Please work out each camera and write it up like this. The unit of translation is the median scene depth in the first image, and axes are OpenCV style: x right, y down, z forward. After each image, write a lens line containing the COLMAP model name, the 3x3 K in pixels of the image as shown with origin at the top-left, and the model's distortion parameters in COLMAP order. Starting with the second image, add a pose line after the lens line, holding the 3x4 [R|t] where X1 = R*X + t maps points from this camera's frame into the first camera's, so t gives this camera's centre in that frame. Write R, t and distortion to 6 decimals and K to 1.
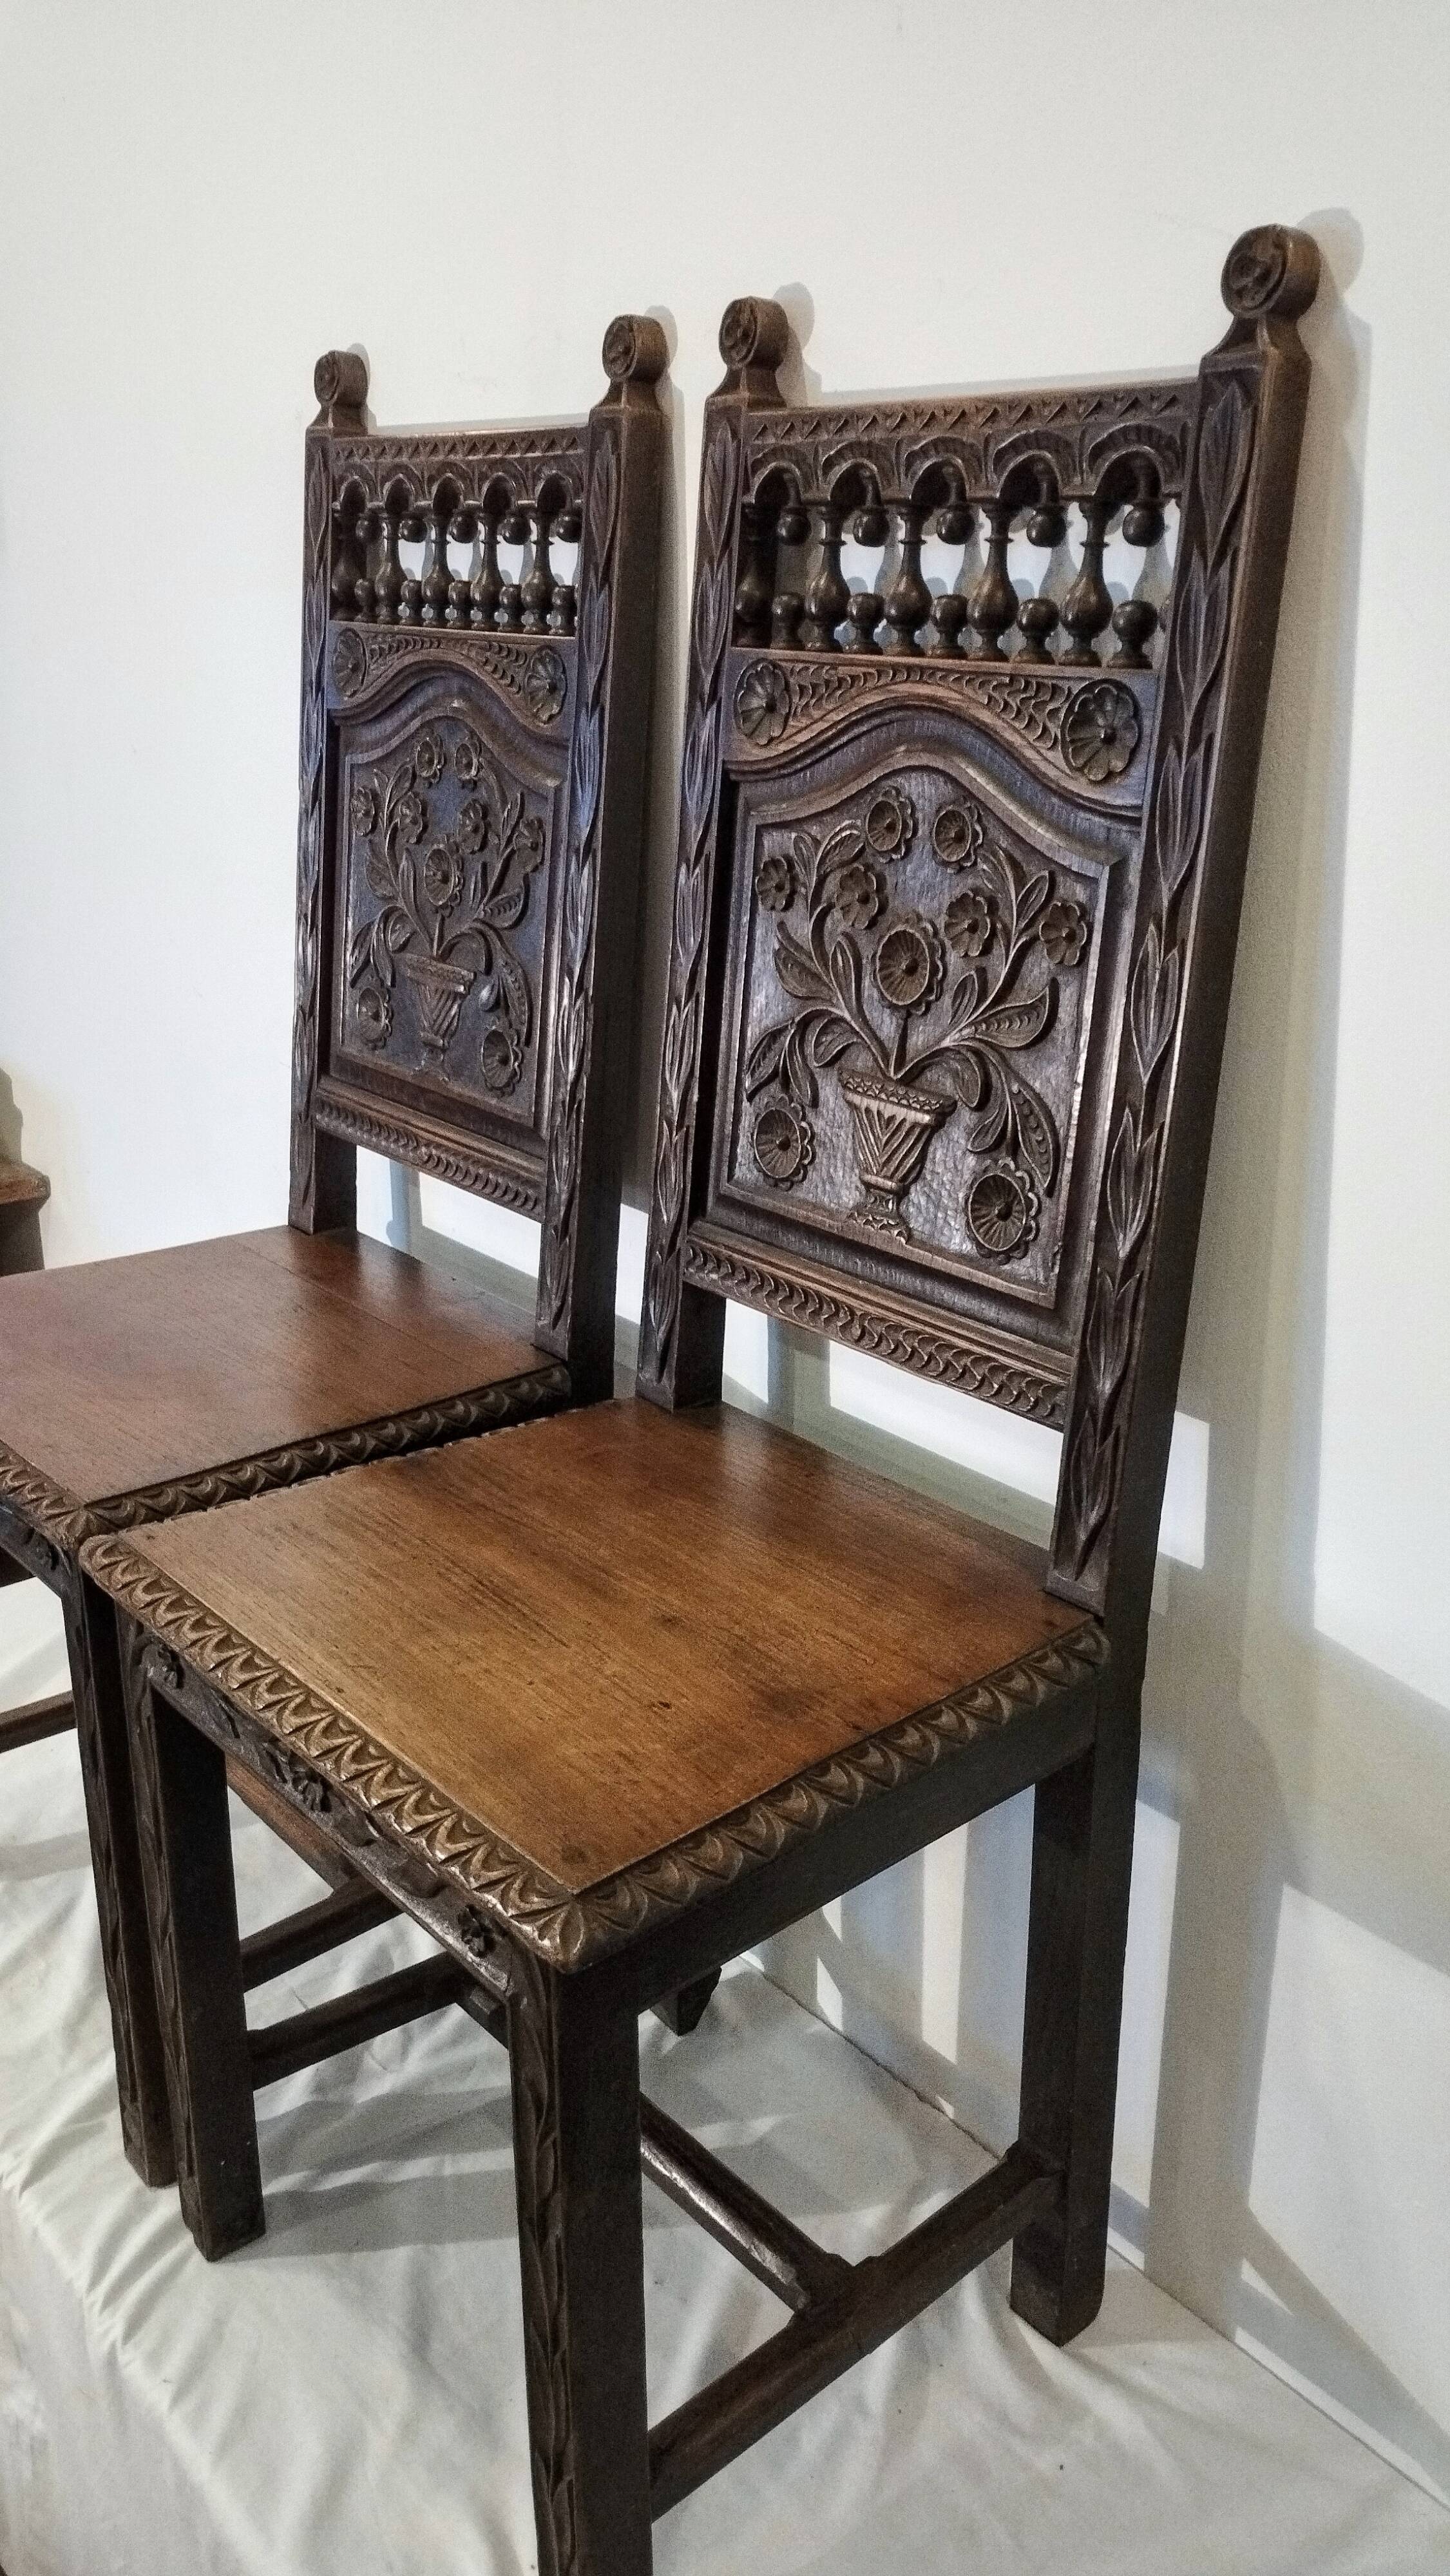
lens RADIAL K [[2119.1, 0, 725.0], [0, 2119.1, 1288.0], [0, 0, 1]] dist [0.044727, -0.005636]
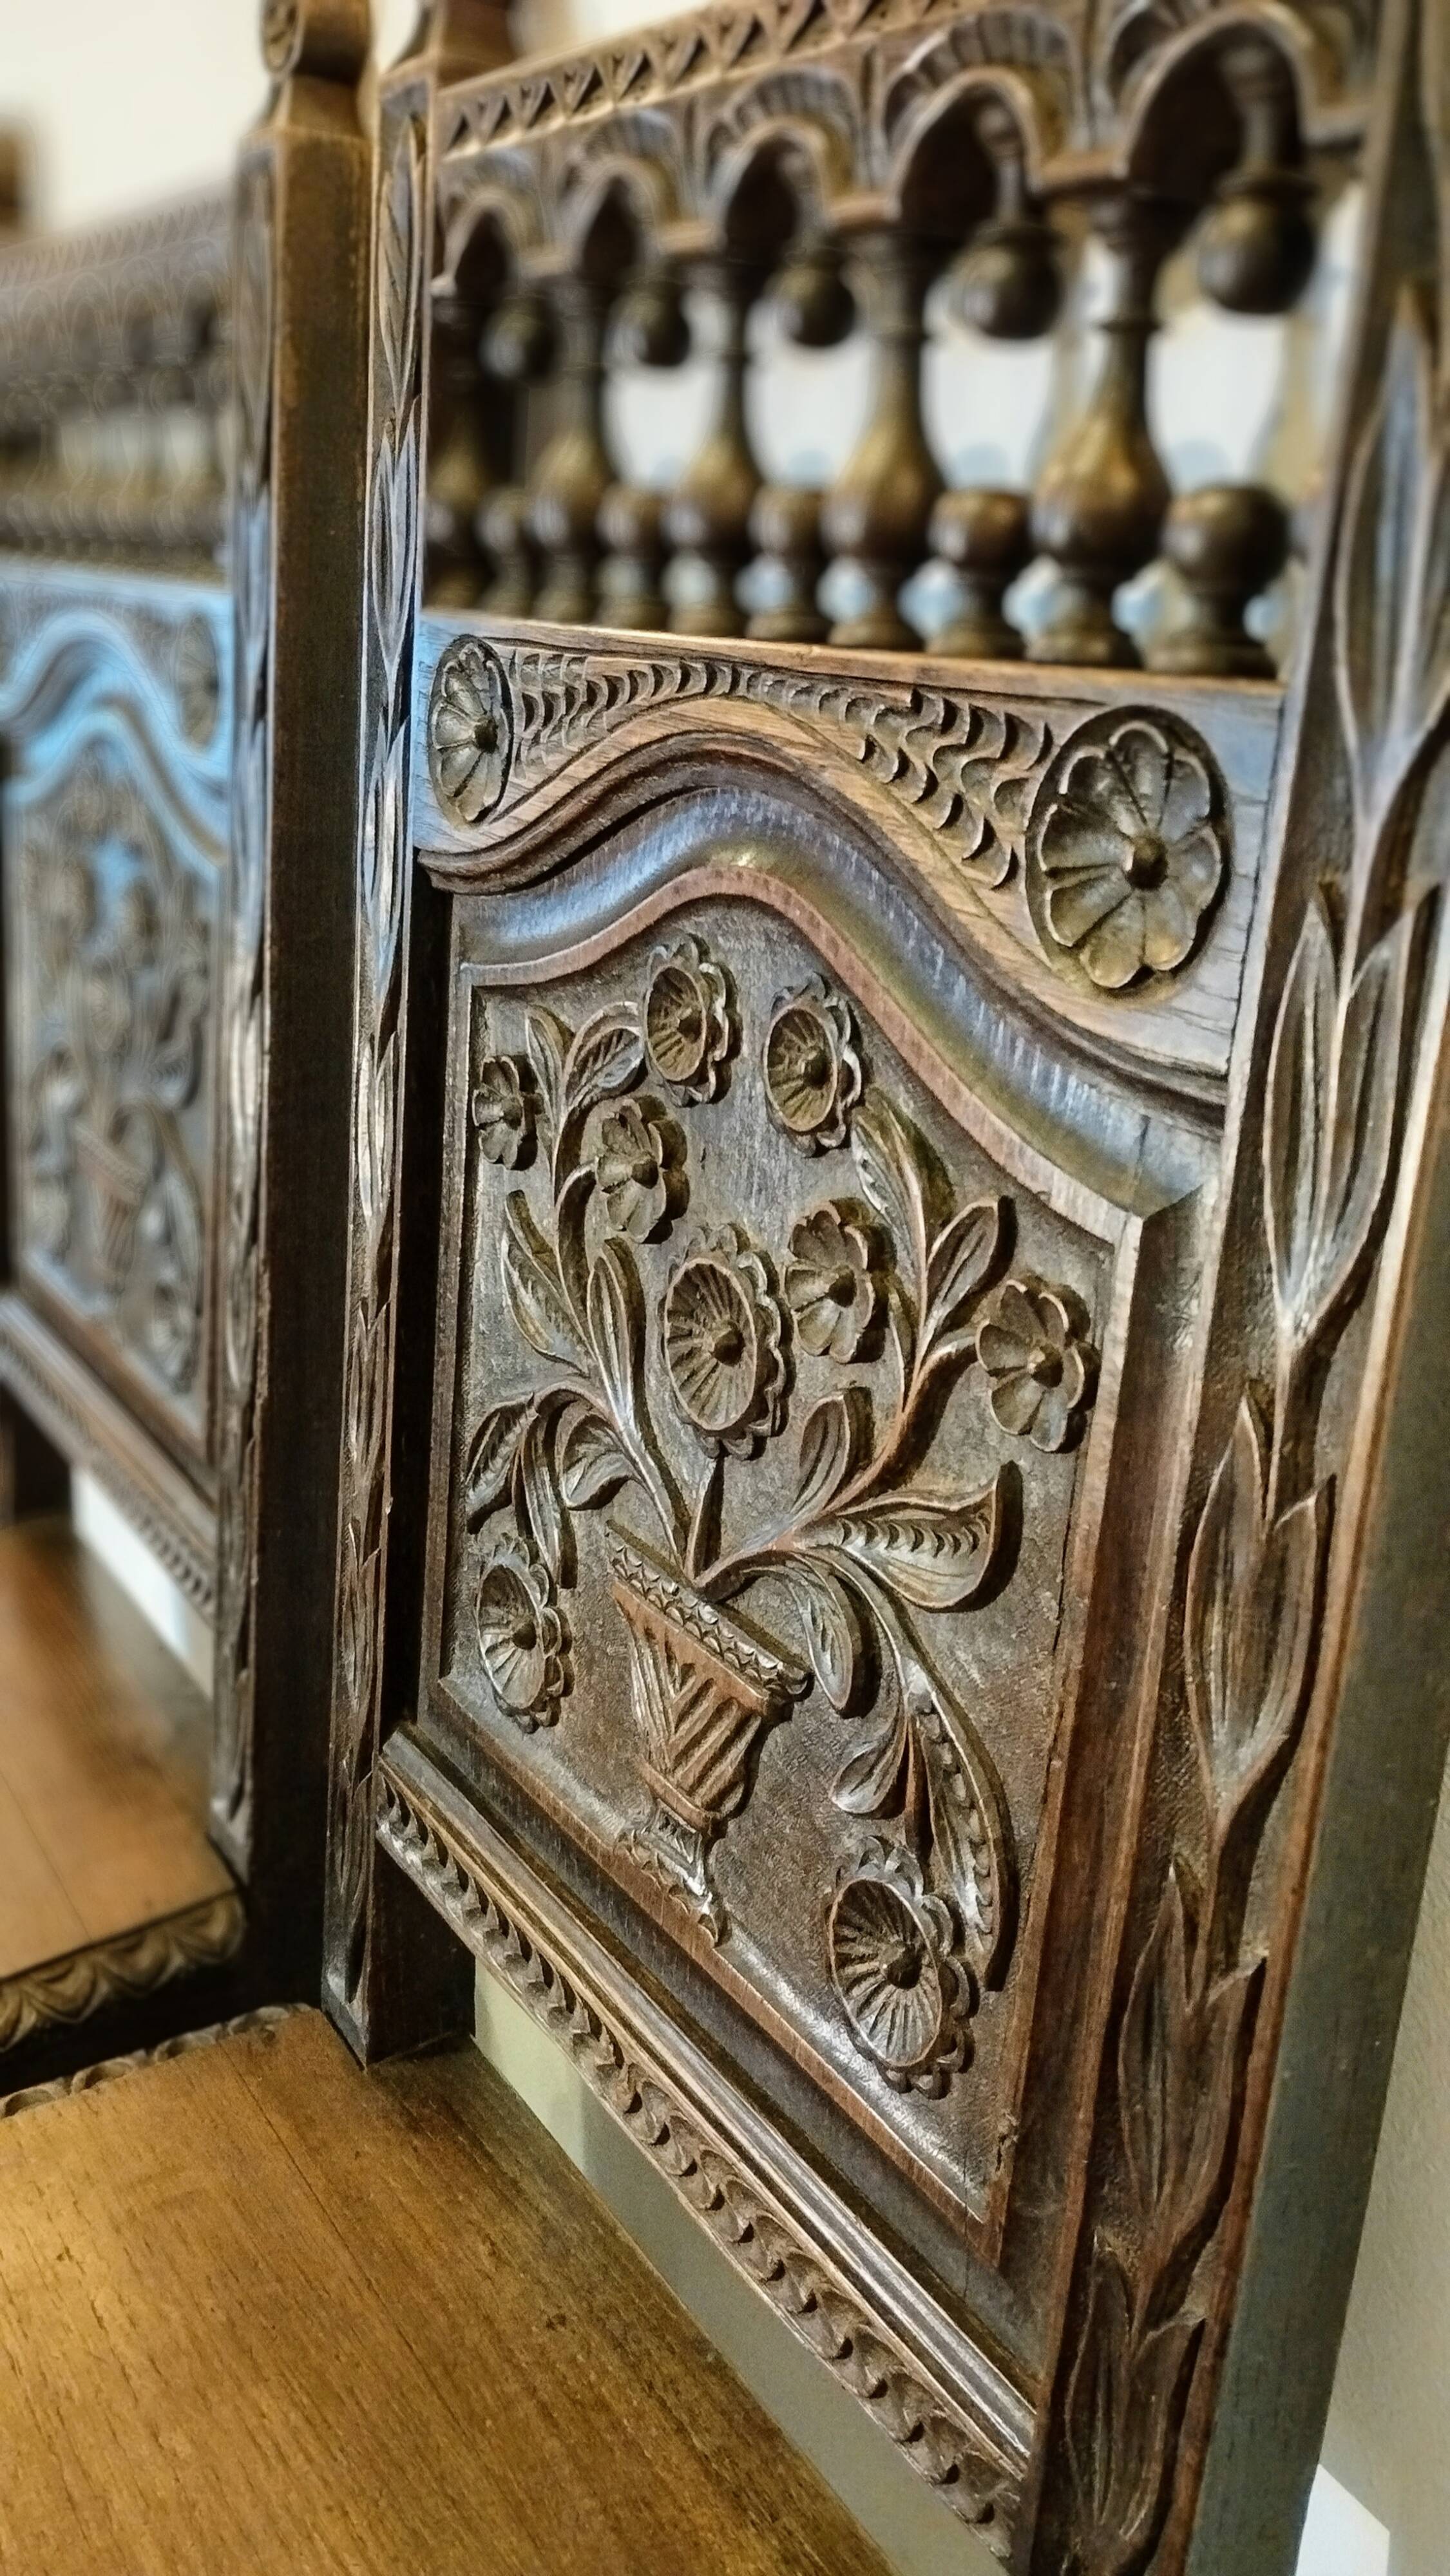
lens RADIAL K [[2068.1, 0, 784.4], [0, 2068.1, 1282.6], [0, 0, 1]] dist [0.029650, -0.004303]
pose [[0.995515, 0.035351, -0.087749, 0.140766], [-0.033868, 0.999258, 0.018335, -0.178502], [0.088332, -0.015281, 0.995974, 0.596496]]
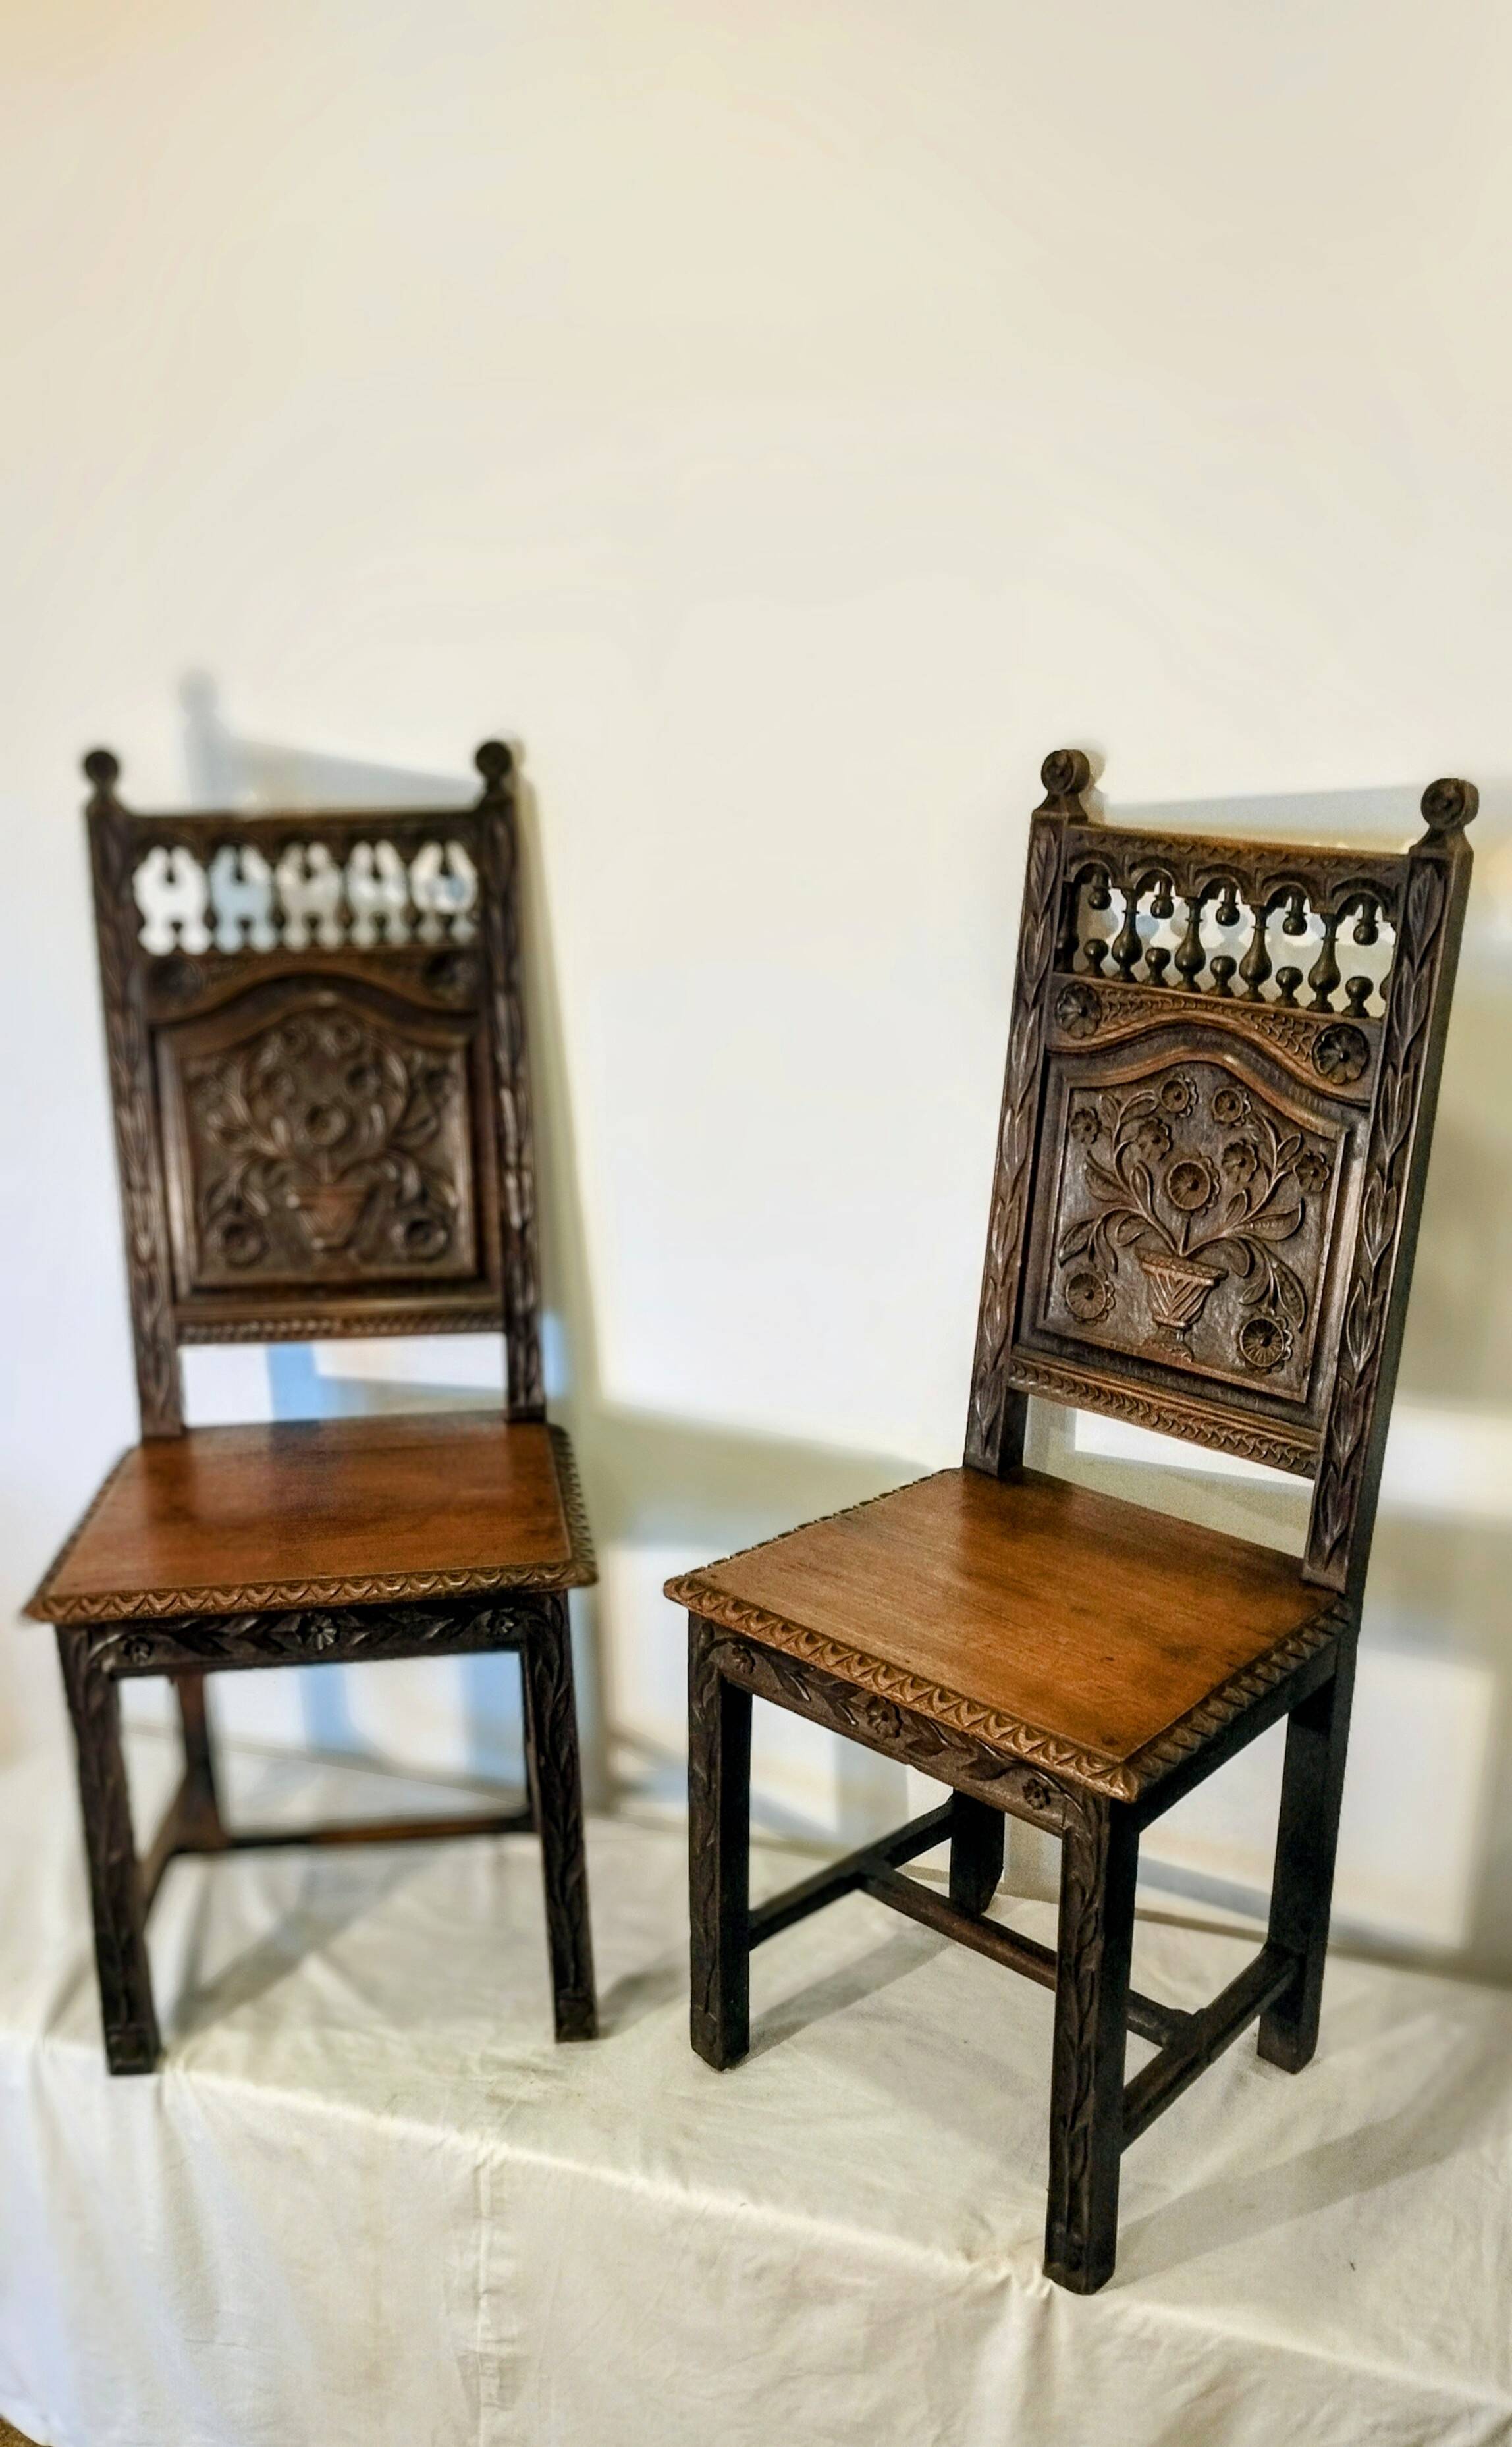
lens RADIAL K [[2242.4, 0, 721.3], [0, 2242.4, 1331.2], [0, 0, 1]] dist [0.050743, 0.001667]
pose [[0.991978, -0.039520, 0.120075, -0.474295], [0.038449, 0.999197, 0.011229, -0.078647], [-0.120422, -0.006522, 0.992701, -0.617800]]
